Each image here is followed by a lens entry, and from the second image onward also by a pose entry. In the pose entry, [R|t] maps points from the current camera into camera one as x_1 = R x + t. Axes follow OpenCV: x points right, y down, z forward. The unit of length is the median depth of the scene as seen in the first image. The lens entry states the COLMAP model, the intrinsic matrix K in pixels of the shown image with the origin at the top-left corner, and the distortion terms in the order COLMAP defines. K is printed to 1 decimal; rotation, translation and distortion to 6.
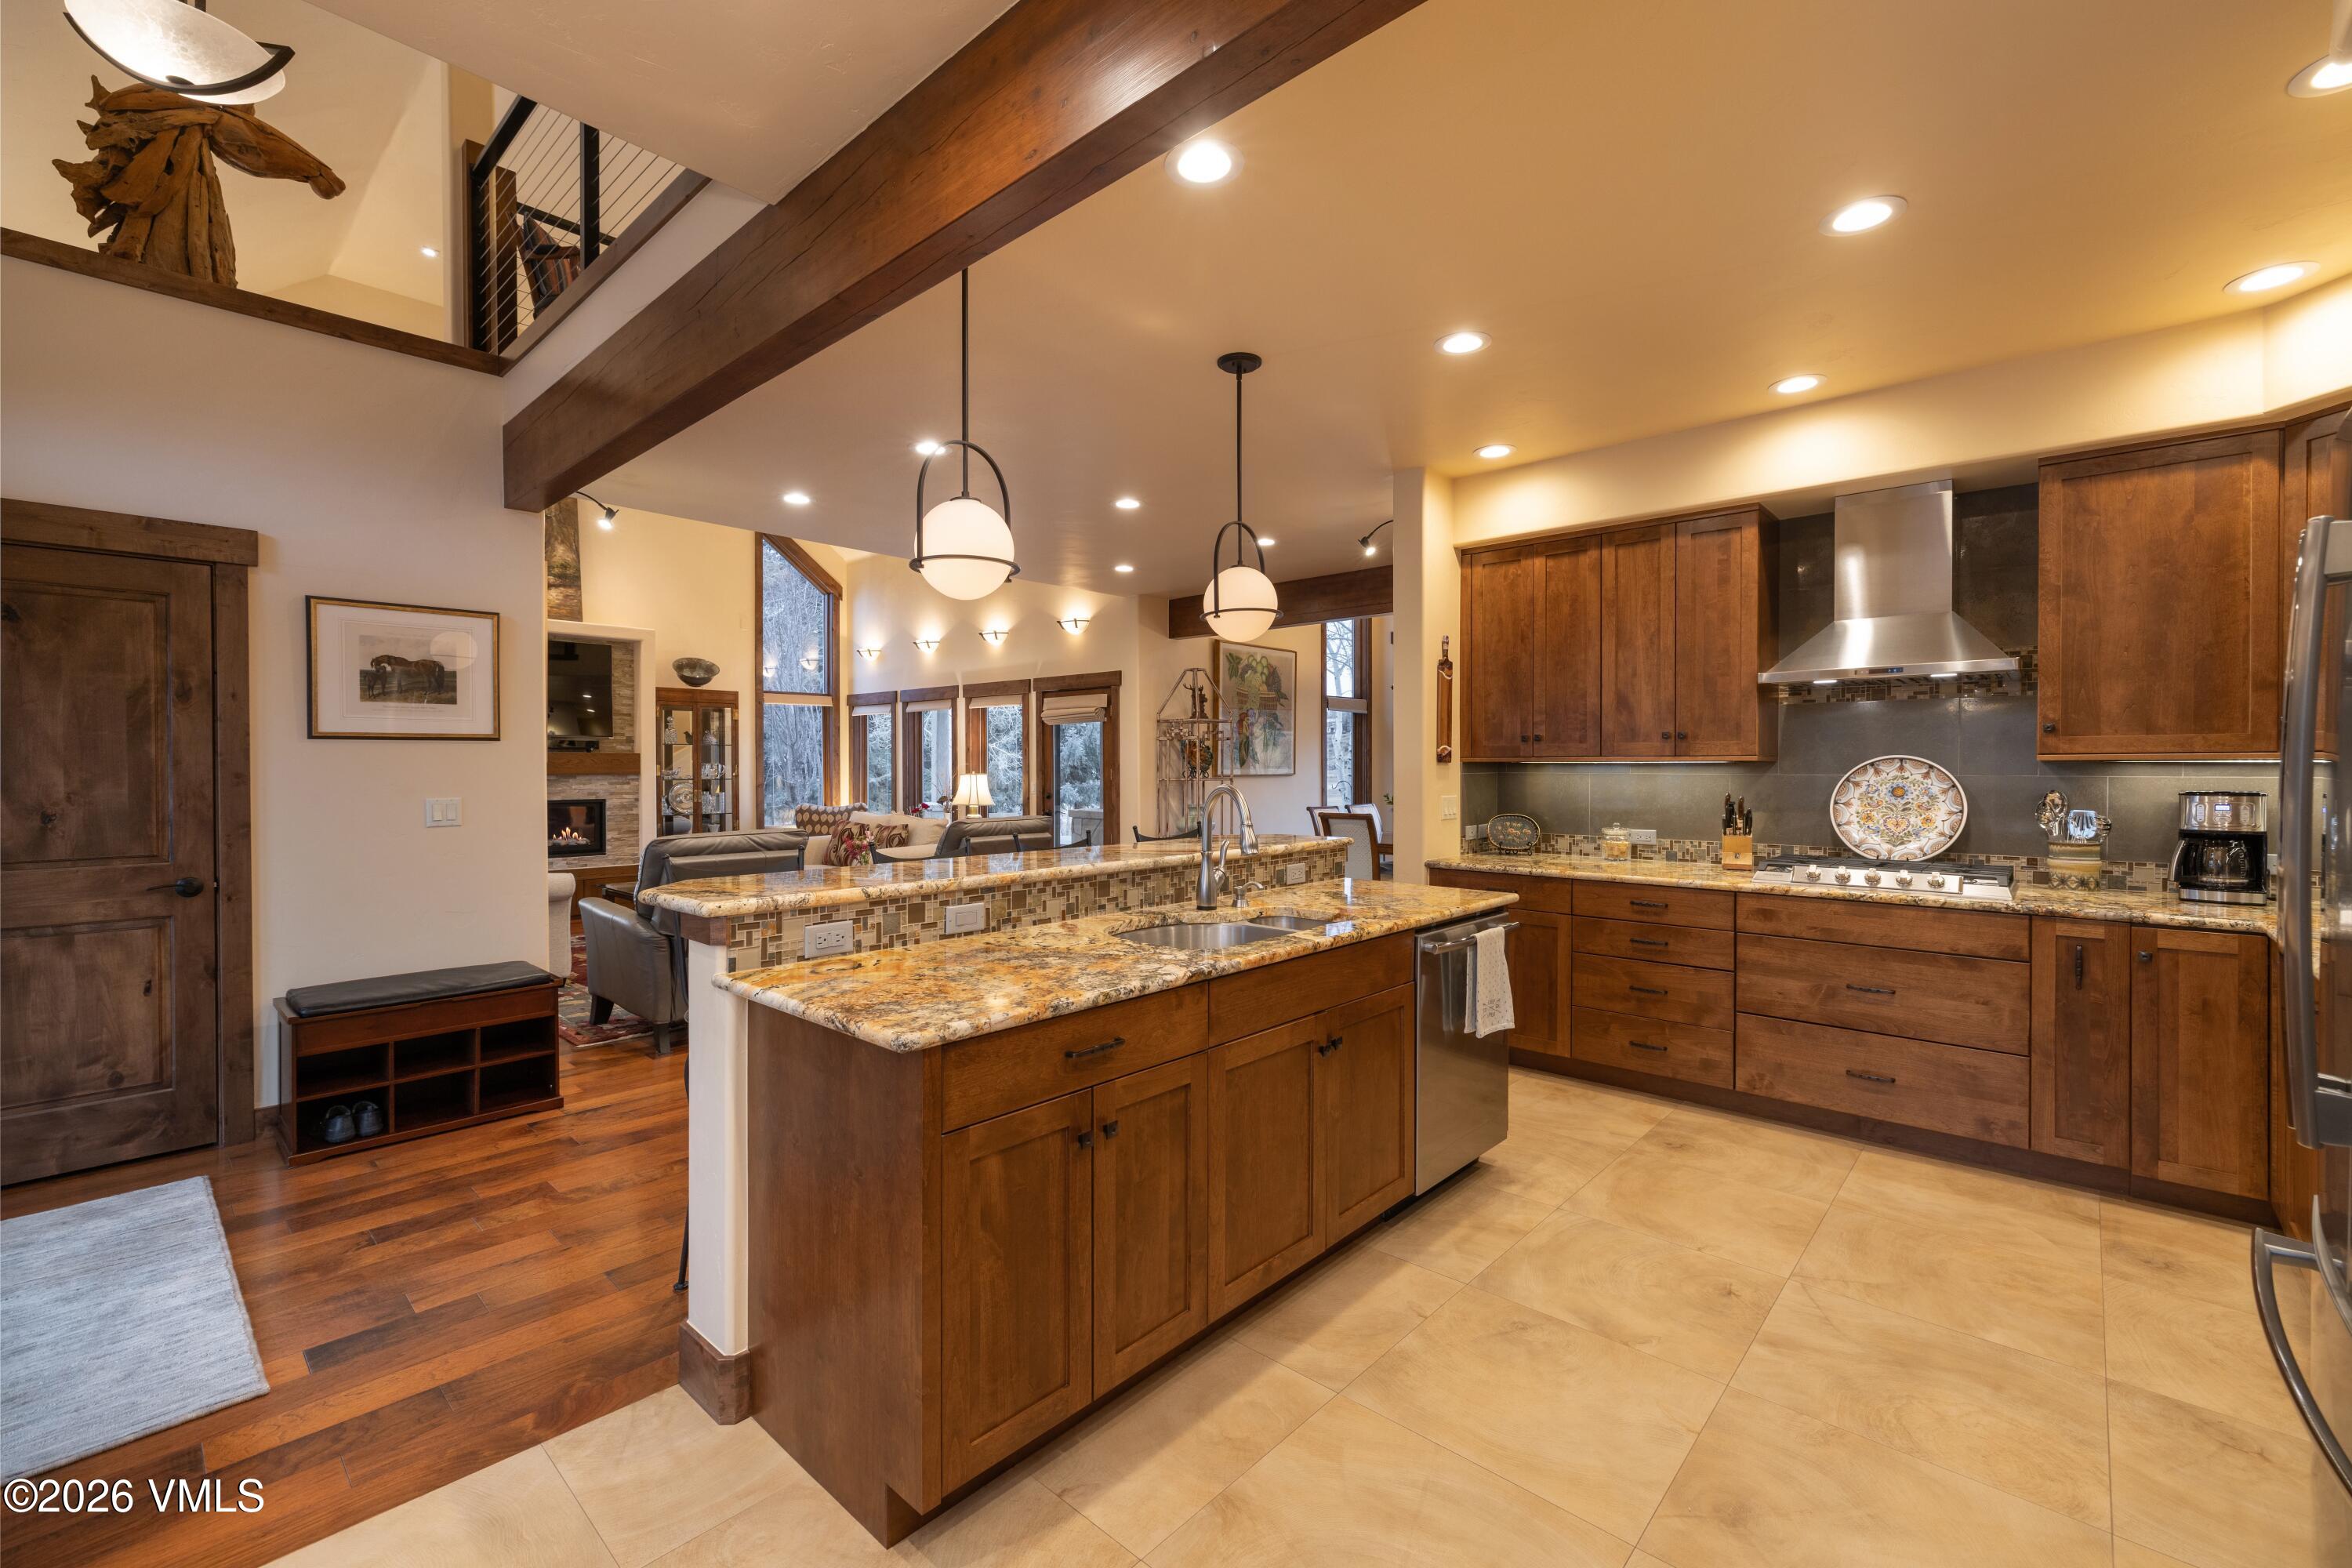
lens RADIAL K [[969.1, 0, 1168.3], [0, 969.1, 777.3], [0, 0, 1]] dist [0.001312, 0.000136]
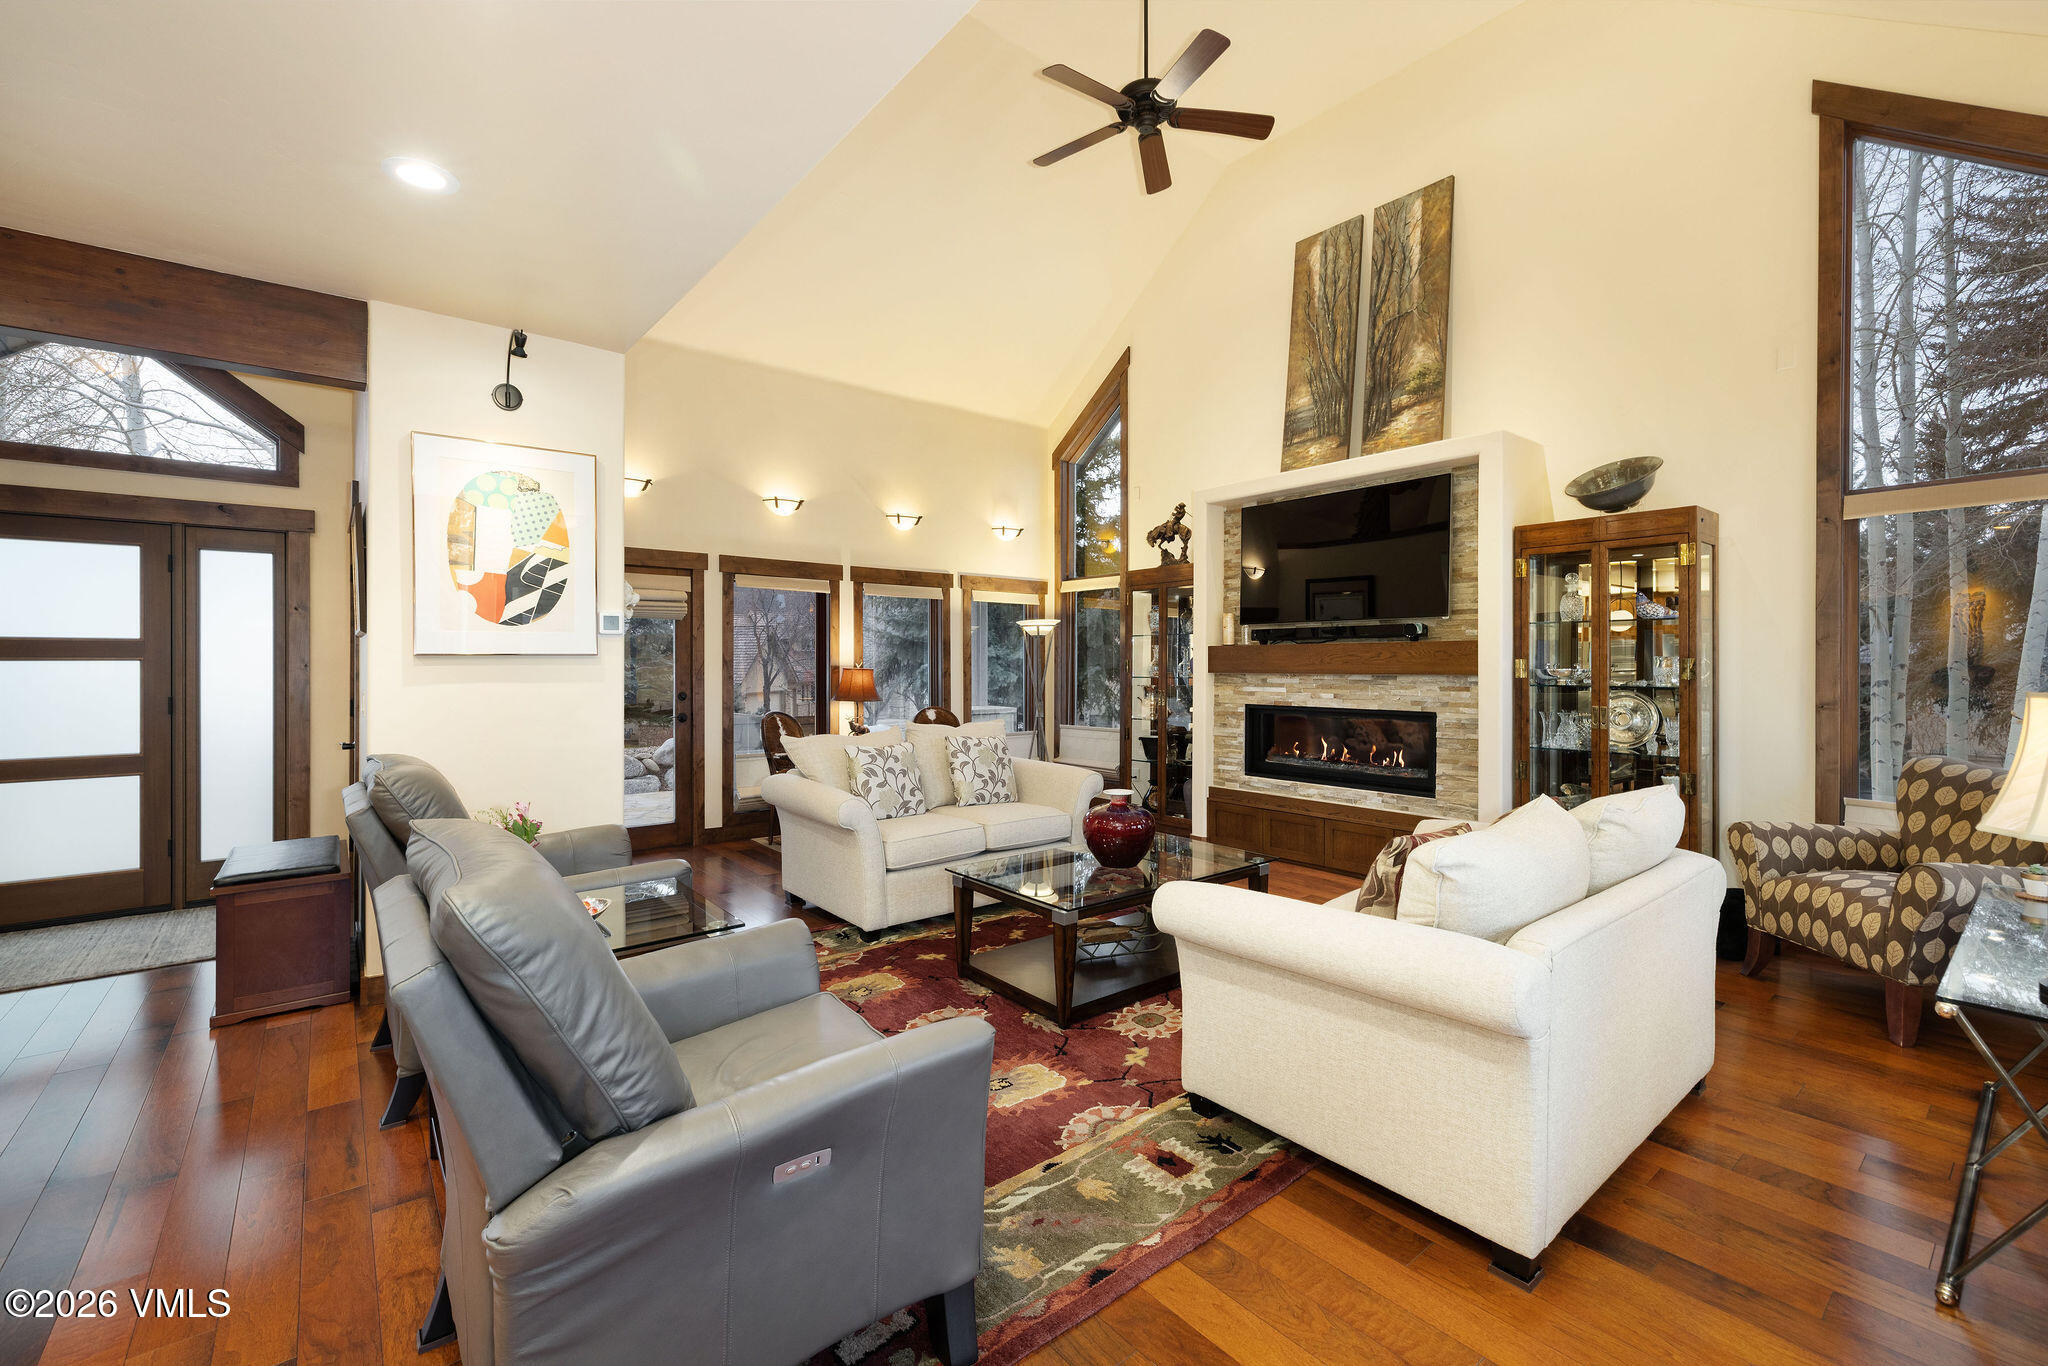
lens RADIAL K [[874.9, 0, 1027.3], [0, 874.9, 665.2], [0, 0, 1]] dist [-0.000480, 0.000337]
pose [[-0.142345, 0.000457, -0.989817, 0.013978], [-0.016074, 0.999867, 0.002774, -0.002160], [0.989687, 0.016305, -0.142319, 0.253736]]
